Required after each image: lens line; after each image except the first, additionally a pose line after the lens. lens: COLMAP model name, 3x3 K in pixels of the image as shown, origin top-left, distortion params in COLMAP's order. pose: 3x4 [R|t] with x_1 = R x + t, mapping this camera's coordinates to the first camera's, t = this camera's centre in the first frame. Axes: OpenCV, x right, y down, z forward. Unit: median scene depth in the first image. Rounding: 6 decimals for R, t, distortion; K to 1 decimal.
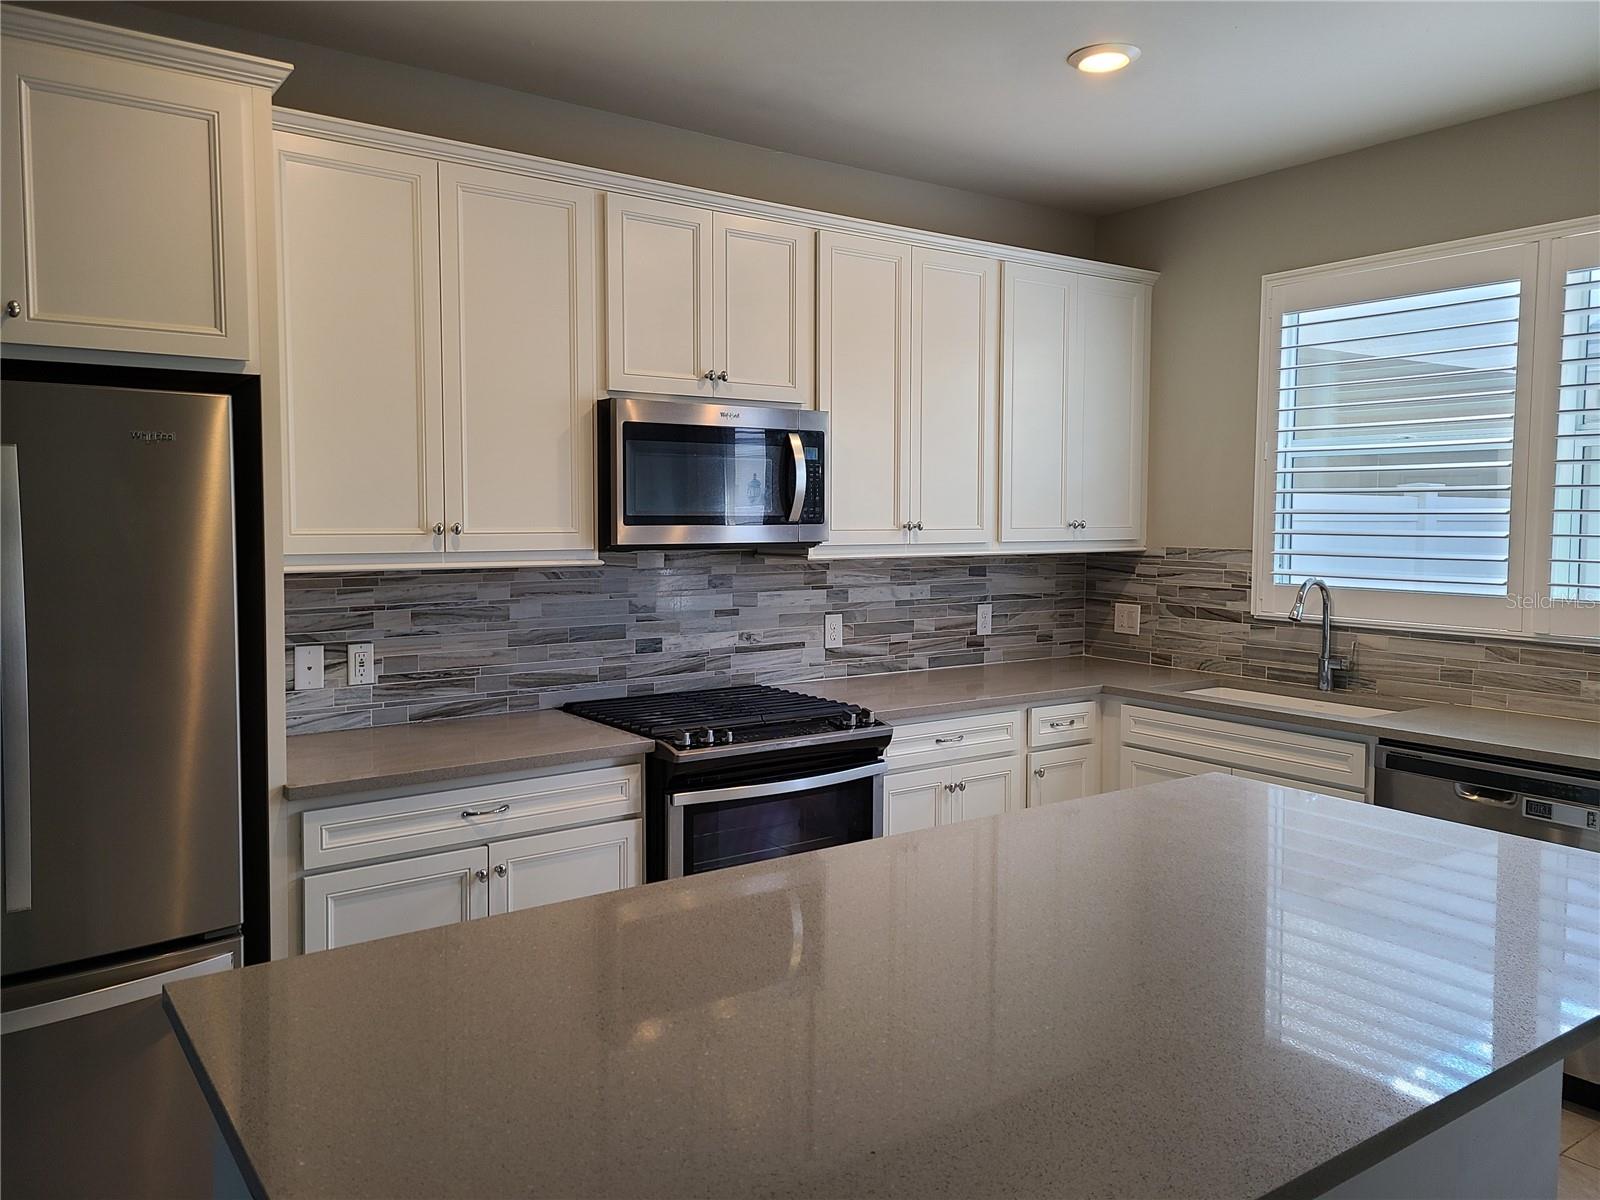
lens RADIAL K [[1188.2, 0, 778.7], [0, 1188.2, 576.1], [0, 0, 1]] dist [0.051814, -0.018051]
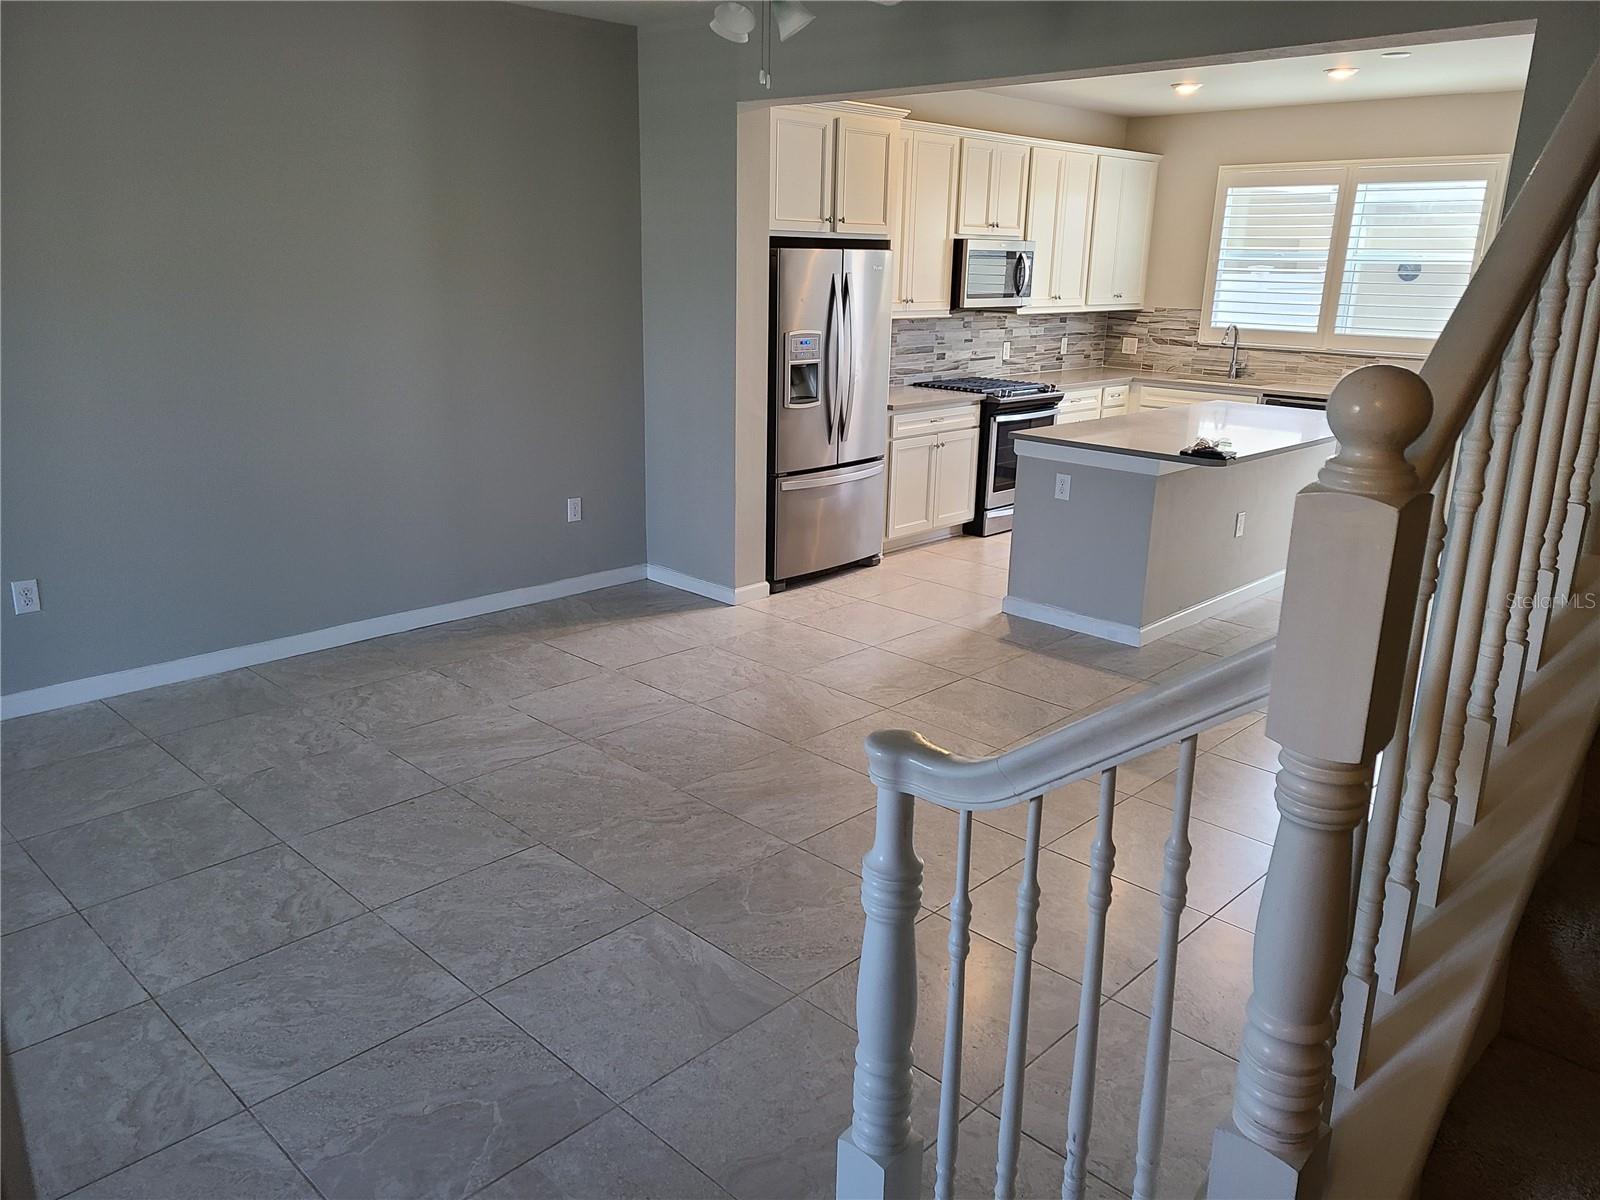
lens RADIAL K [[1188.2, 0, 803.0], [0, 1188.2, 595.4], [0, 0, 1]] dist [0.051814, -0.018051]
pose [[0.982827, -0.033285, 0.181505, -0.671610], [-0.008512, 0.974374, 0.224773, -0.000669], [-0.184335, -0.222458, 0.957357, -0.949708]]
